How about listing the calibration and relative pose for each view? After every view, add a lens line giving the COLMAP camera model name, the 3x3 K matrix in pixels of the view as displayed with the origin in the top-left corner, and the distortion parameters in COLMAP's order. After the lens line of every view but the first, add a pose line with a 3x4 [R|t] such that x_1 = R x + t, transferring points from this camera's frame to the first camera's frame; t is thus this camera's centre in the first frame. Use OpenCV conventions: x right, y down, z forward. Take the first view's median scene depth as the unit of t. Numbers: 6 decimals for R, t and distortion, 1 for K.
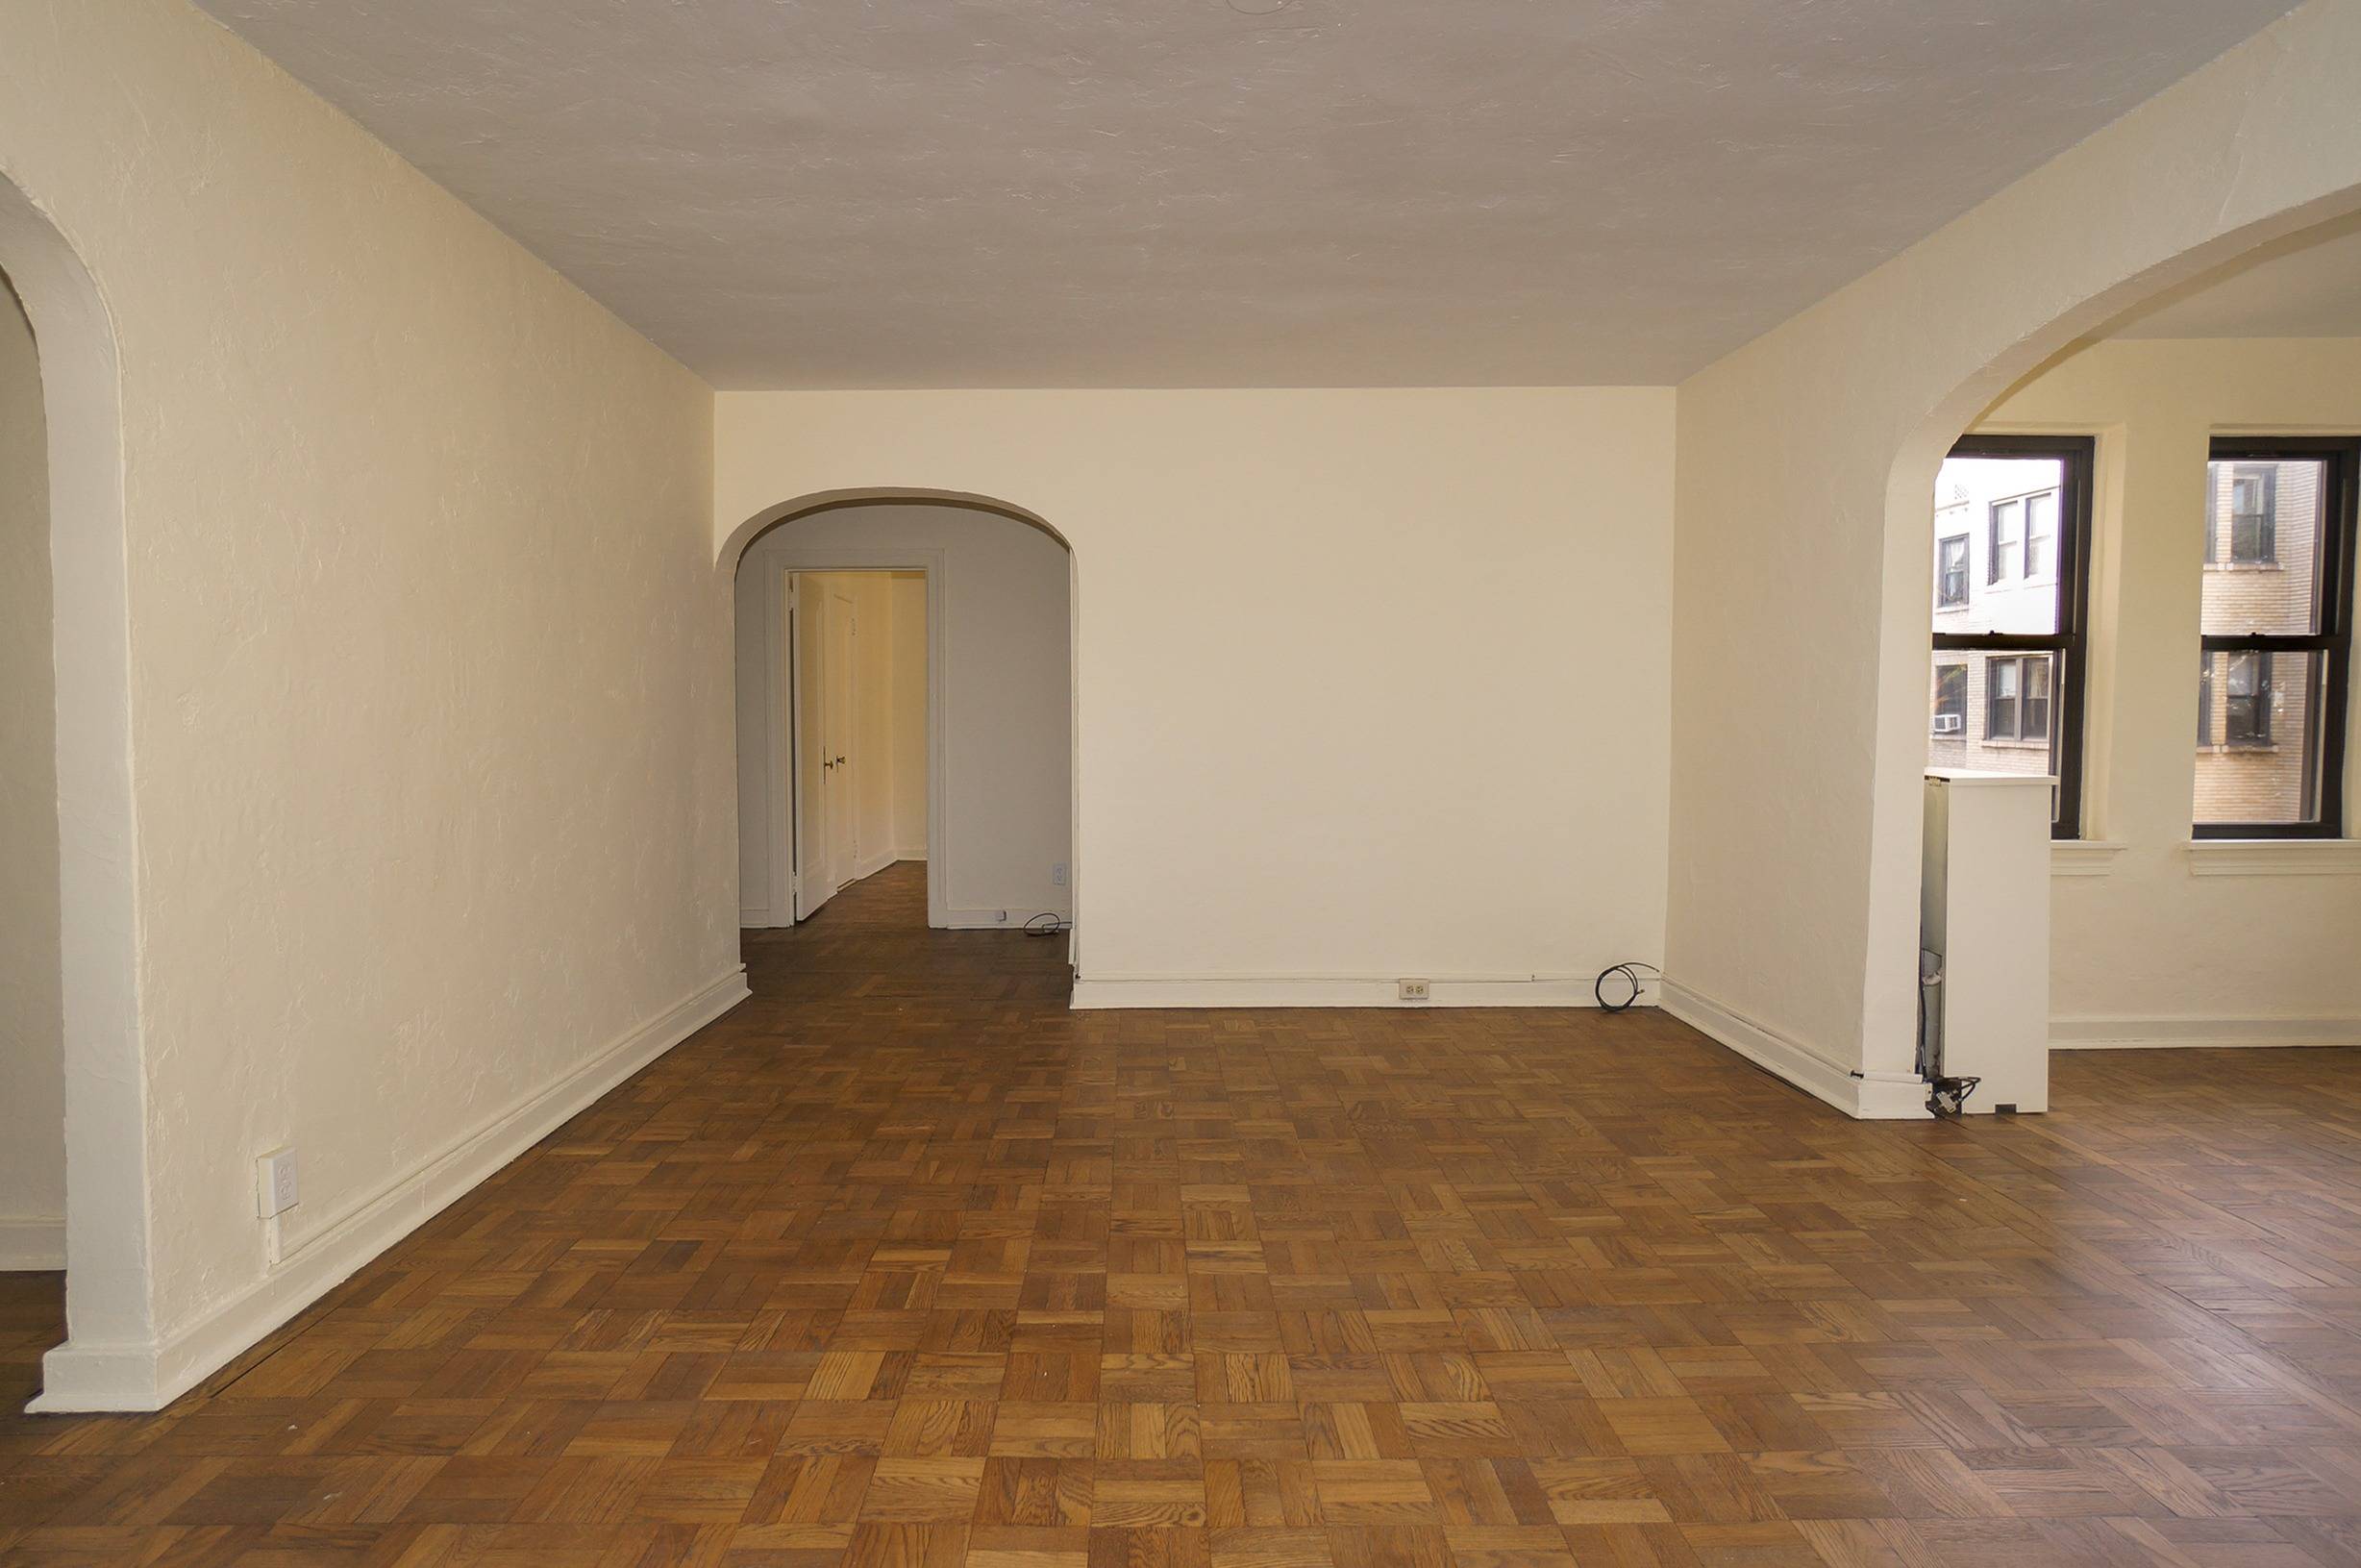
lens RADIAL K [[1238.2, 0, 1172.7], [0, 1238.2, 769.3], [0, 0, 1]] dist [0.000571, 0.001017]
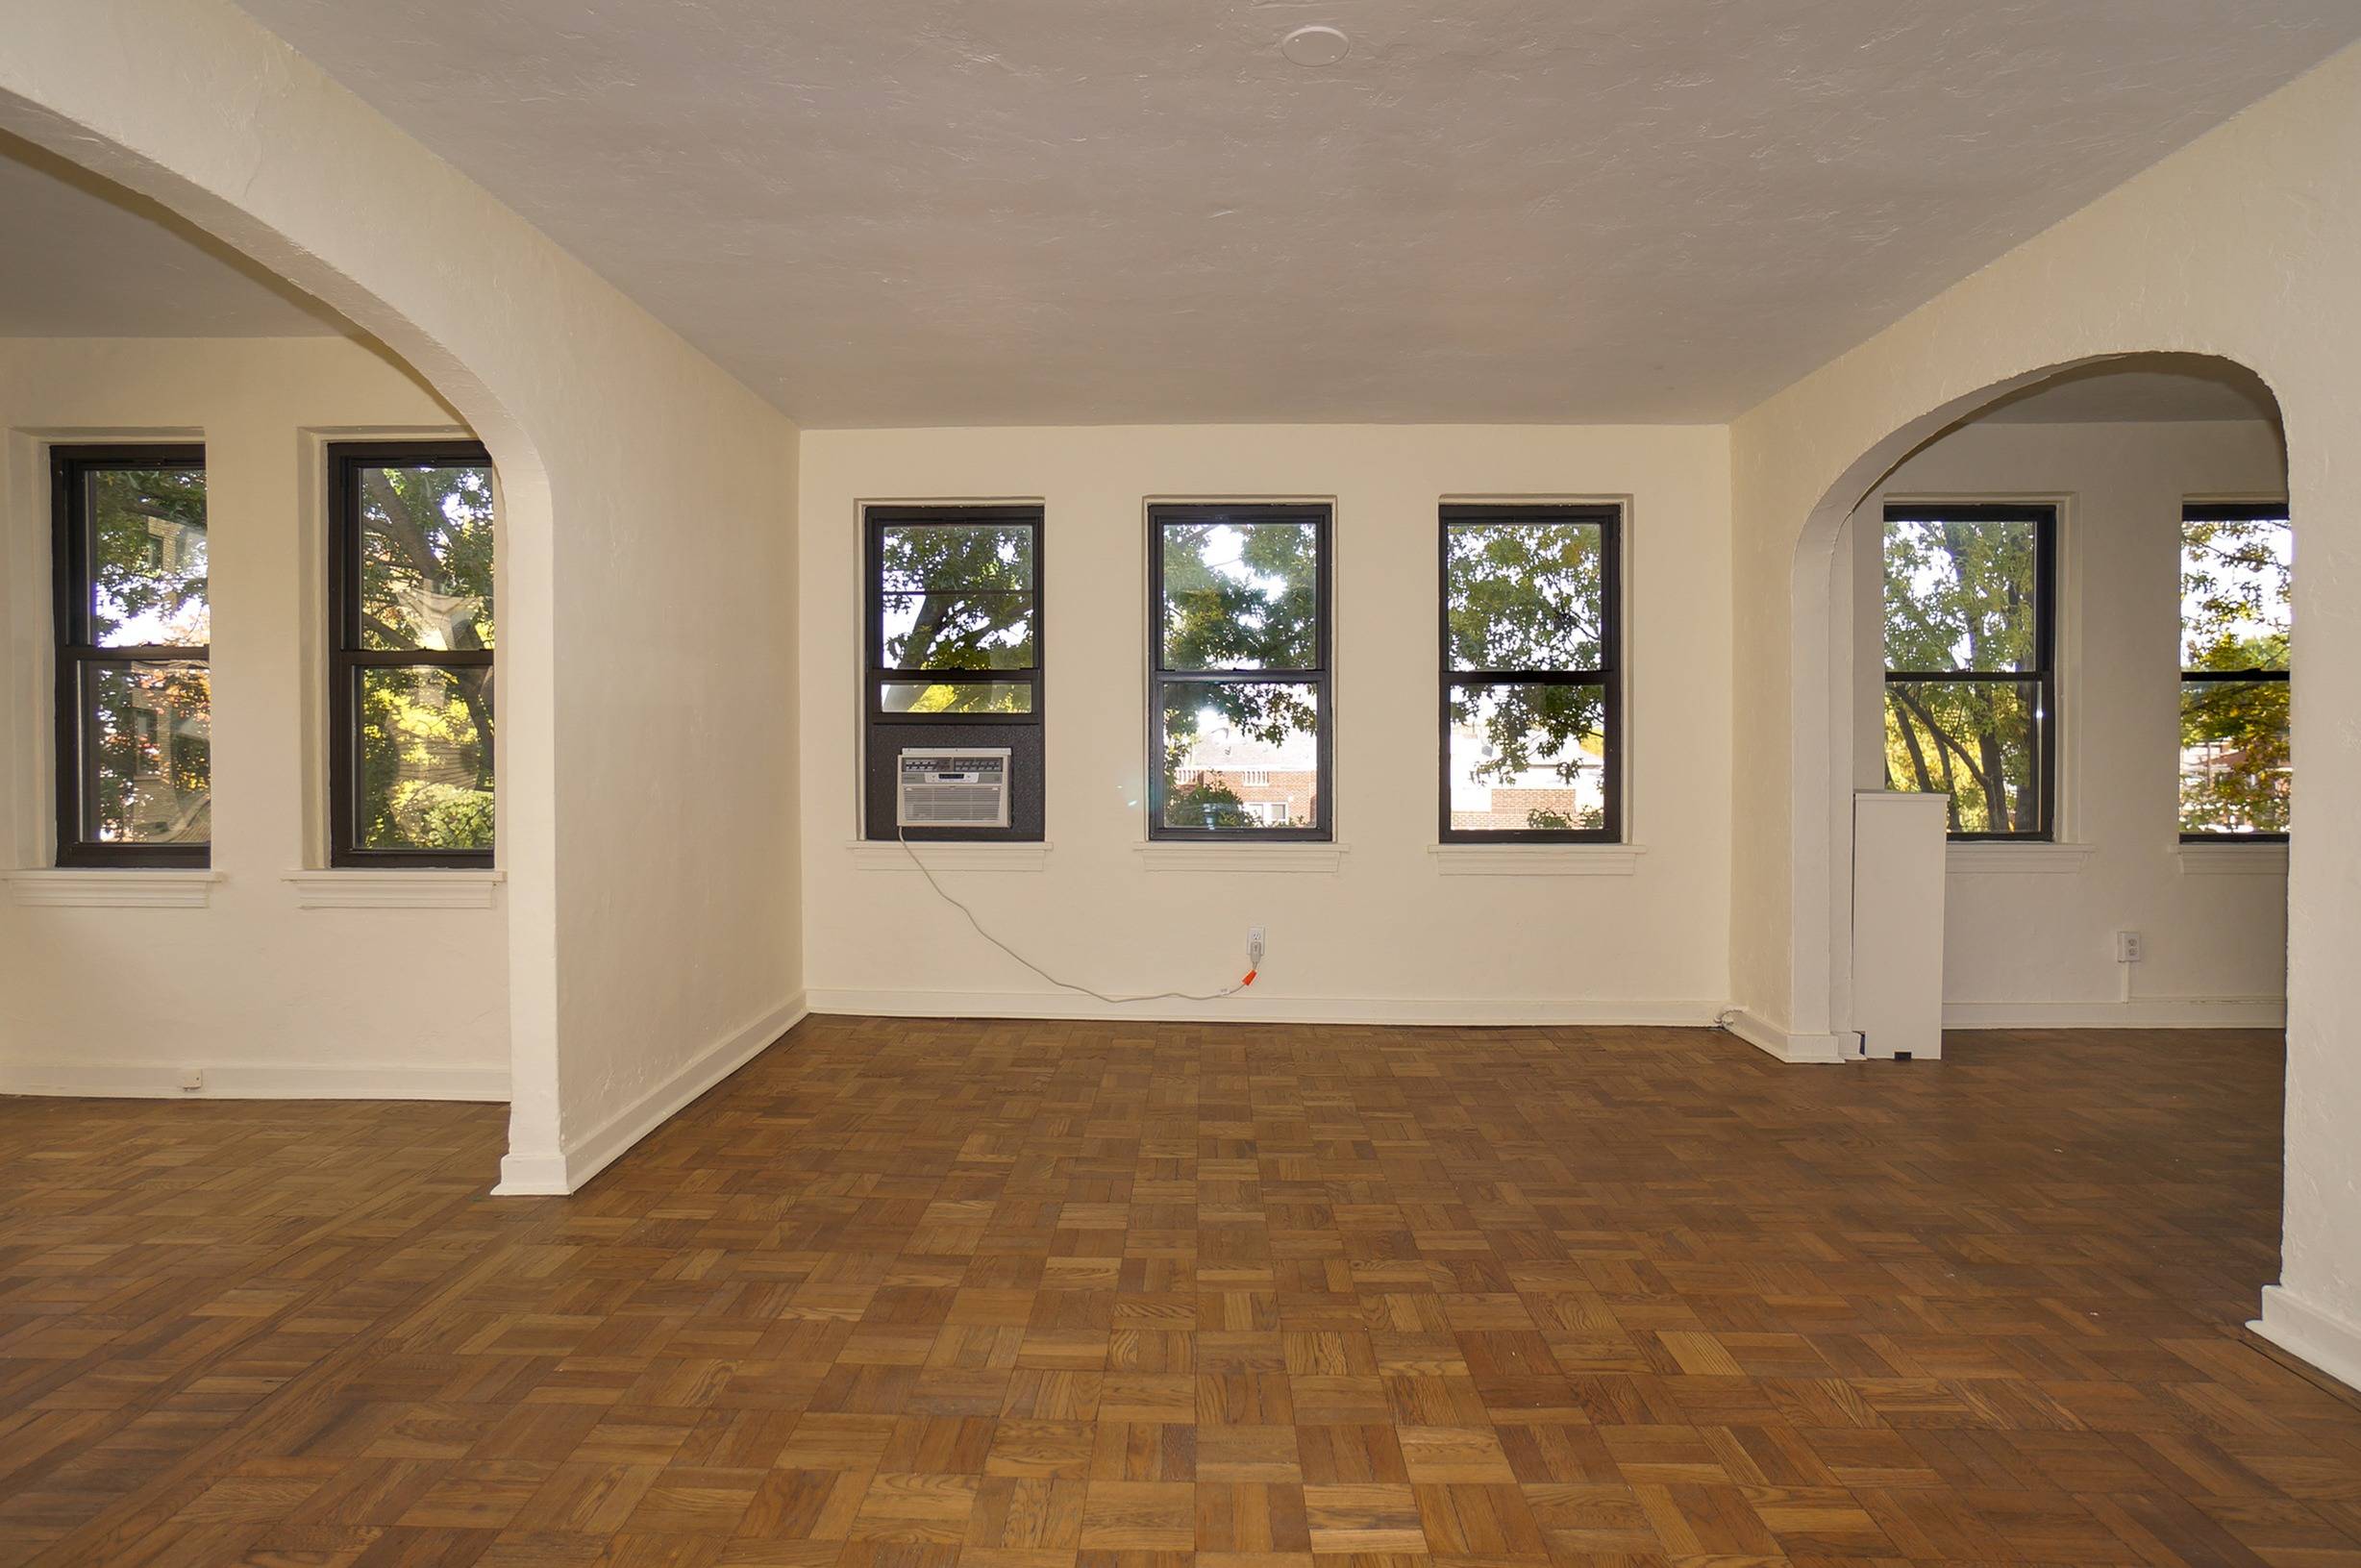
lens RADIAL K [[1238.2, 0, 1172.7], [0, 1238.2, 769.3], [0, 0, 1]] dist [0.000571, 0.001017]
pose [[-0.999111, -0.002665, 0.042077, 0.145288], [0.000096, 0.997854, 0.065481, -0.086475], [-0.042161, 0.065427, -0.996966, 1.994155]]
